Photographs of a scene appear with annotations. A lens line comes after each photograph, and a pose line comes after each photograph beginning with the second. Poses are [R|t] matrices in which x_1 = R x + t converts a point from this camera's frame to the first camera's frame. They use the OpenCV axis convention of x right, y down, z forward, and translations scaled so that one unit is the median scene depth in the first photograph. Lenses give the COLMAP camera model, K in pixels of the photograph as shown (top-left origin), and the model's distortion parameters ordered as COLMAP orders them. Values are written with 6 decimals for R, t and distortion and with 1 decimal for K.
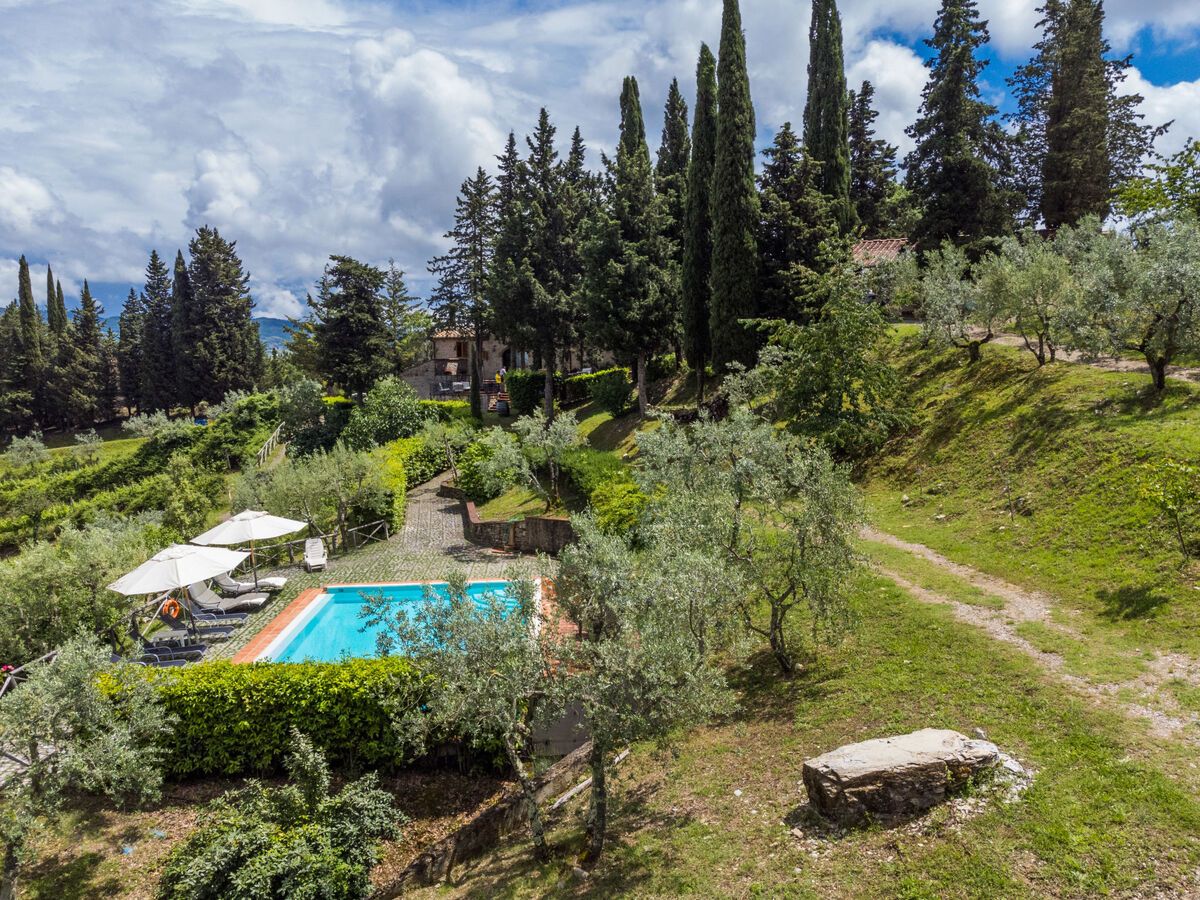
lens RADIAL K [[990.3, 0, 641.3], [0, 990.3, 452.3], [0, 0, 1]] dist [-0.004692, -0.004999]
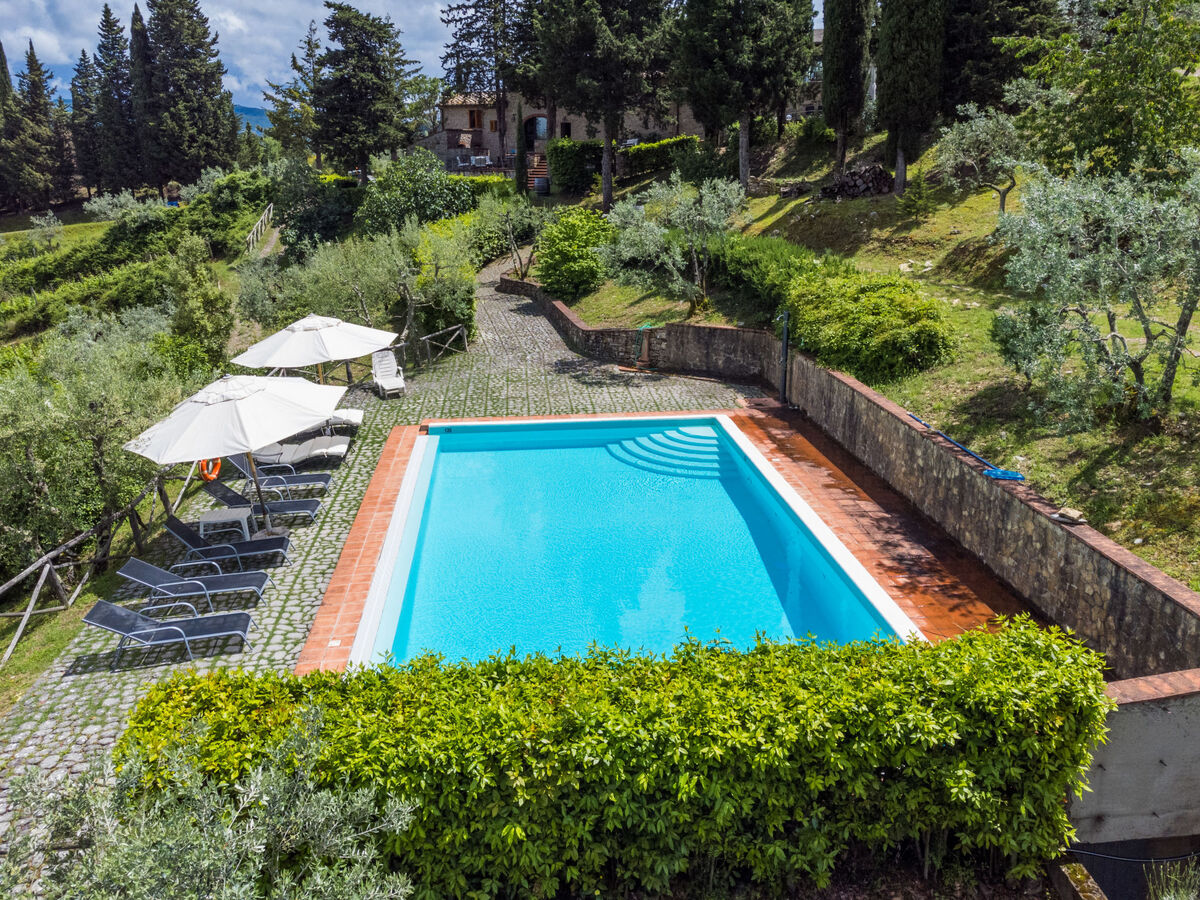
lens RADIAL K [[972.4, 0, 594.8], [0, 972.4, 369.0], [0, 0, 1]] dist [0.016122, 0.013507]
pose [[0.999983, 0.005445, 0.002172, -0.084642], [-0.005677, 0.991905, 0.126854, 0.003945], [-0.001464, -0.126864, 0.991919, 0.137746]]
